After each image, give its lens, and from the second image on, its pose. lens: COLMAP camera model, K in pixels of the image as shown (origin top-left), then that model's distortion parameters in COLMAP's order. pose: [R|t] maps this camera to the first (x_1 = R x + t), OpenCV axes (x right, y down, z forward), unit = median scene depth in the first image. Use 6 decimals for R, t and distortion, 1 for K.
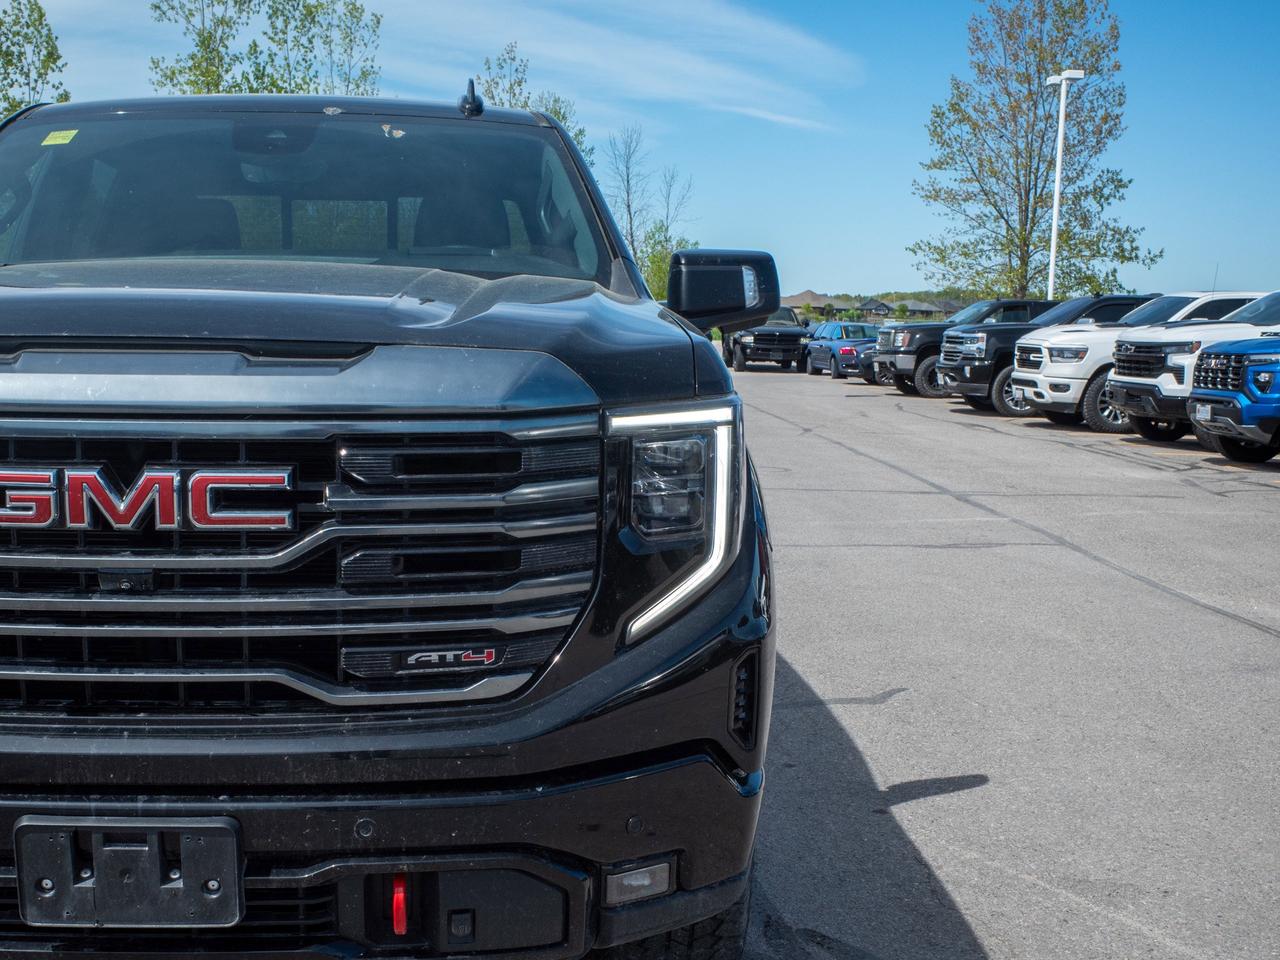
lens RADIAL K [[1658.5, 0, 569.4], [0, 1658.5, 552.7], [0, 0, 1]] dist [-0.053432, 0.032257]
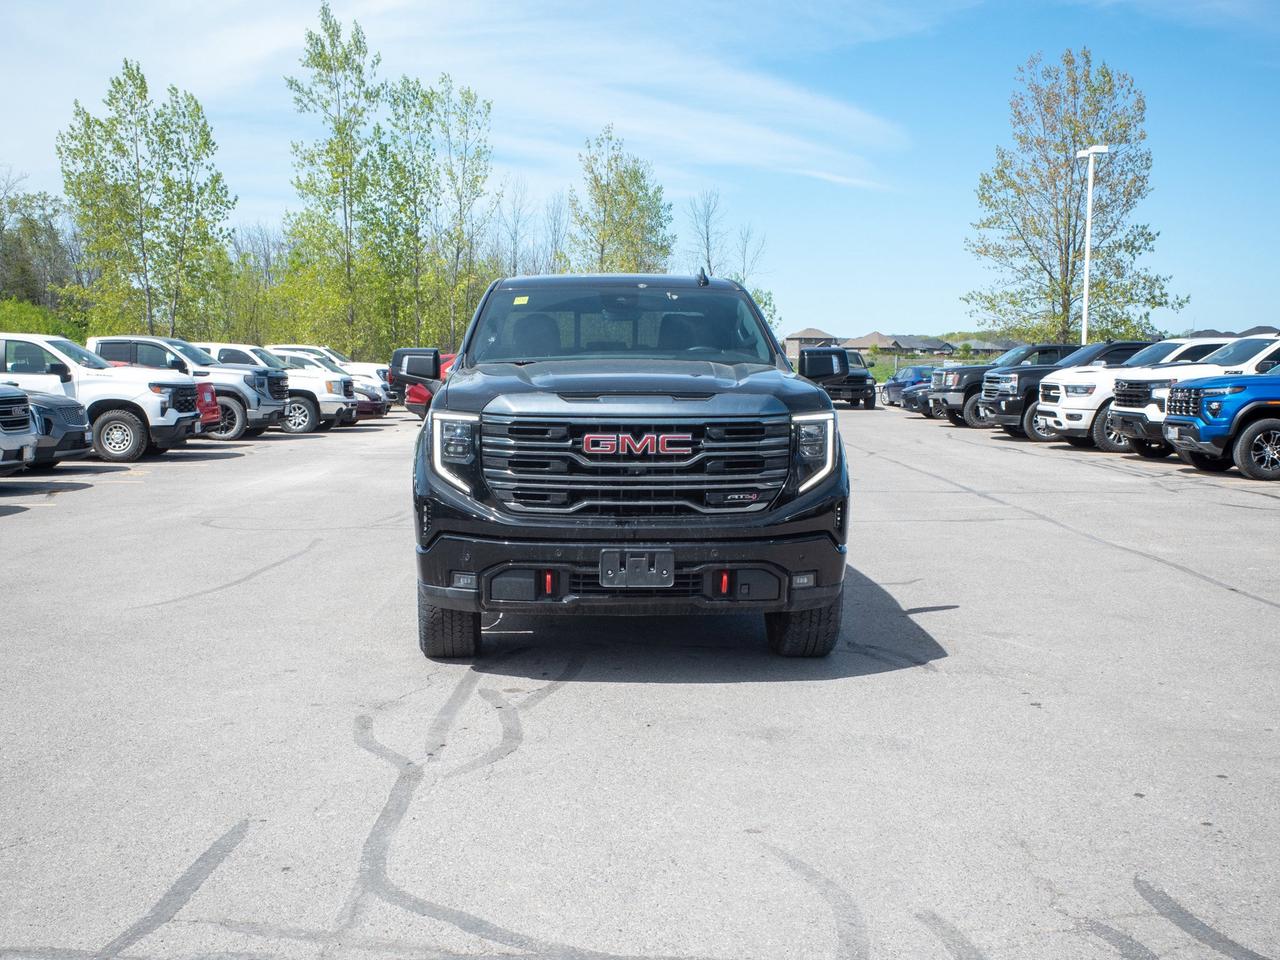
lens RADIAL K [[1572.5, 0, 603.0], [0, 1572.5, 504.4], [0, 0, 1]] dist [-0.057769, 0.000911]
pose [[0.999471, -0.011740, -0.030335, -0.024161], [0.010192, 0.998663, -0.050684, 0.022362], [0.030890, 0.050348, 0.998254, -0.188755]]
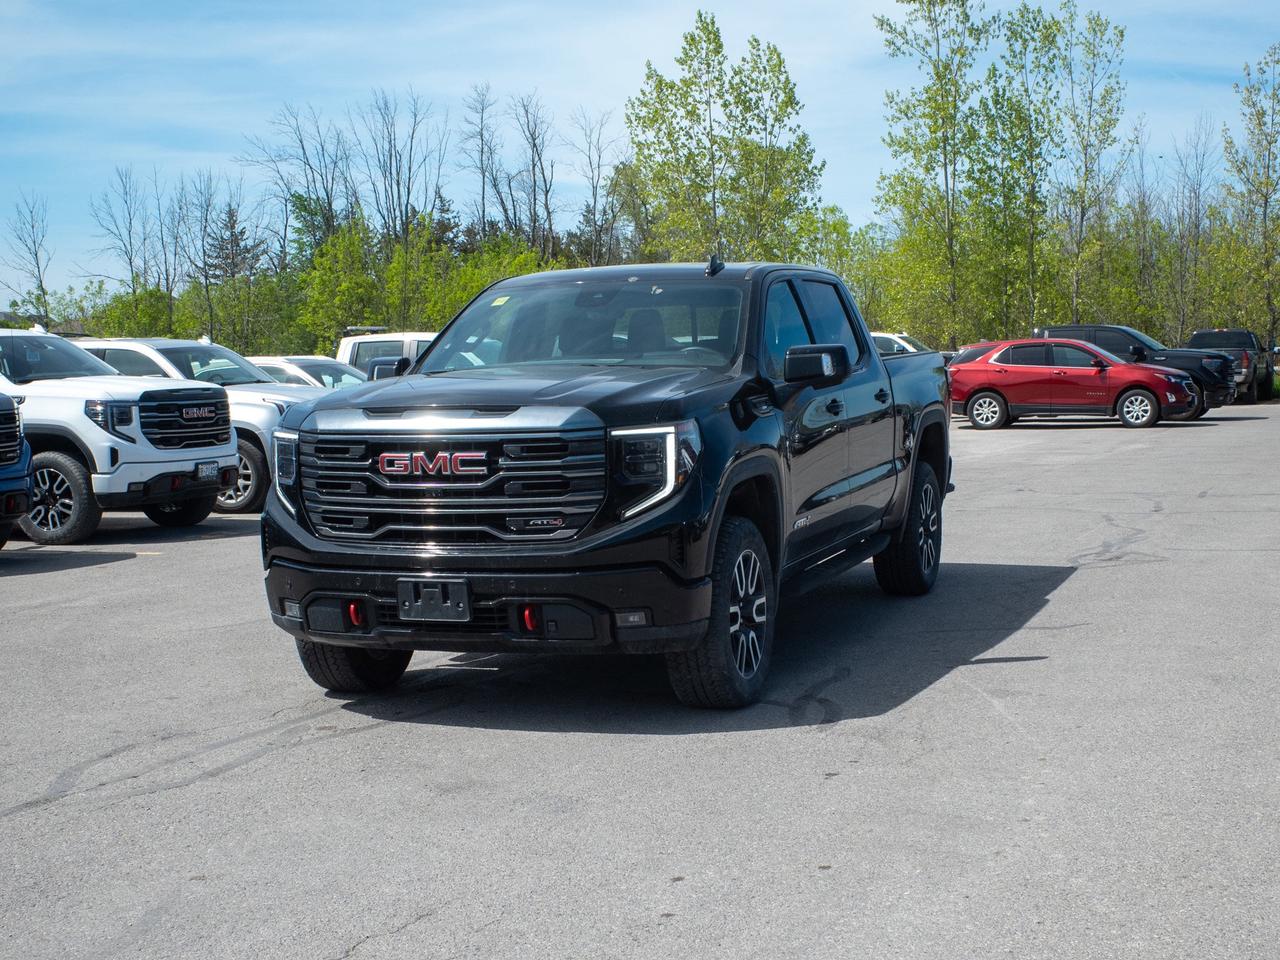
lens RADIAL K [[1899.3, 0, 640.6], [0, 1899.3, 479.6], [0, 0, 1]] dist [-0.046870, -0.103607]
pose [[0.920538, -0.012924, -0.390439, 0.129008], [-0.016177, 0.997334, -0.071155, 0.021445], [0.390317, 0.071817, 0.917875, -0.178457]]
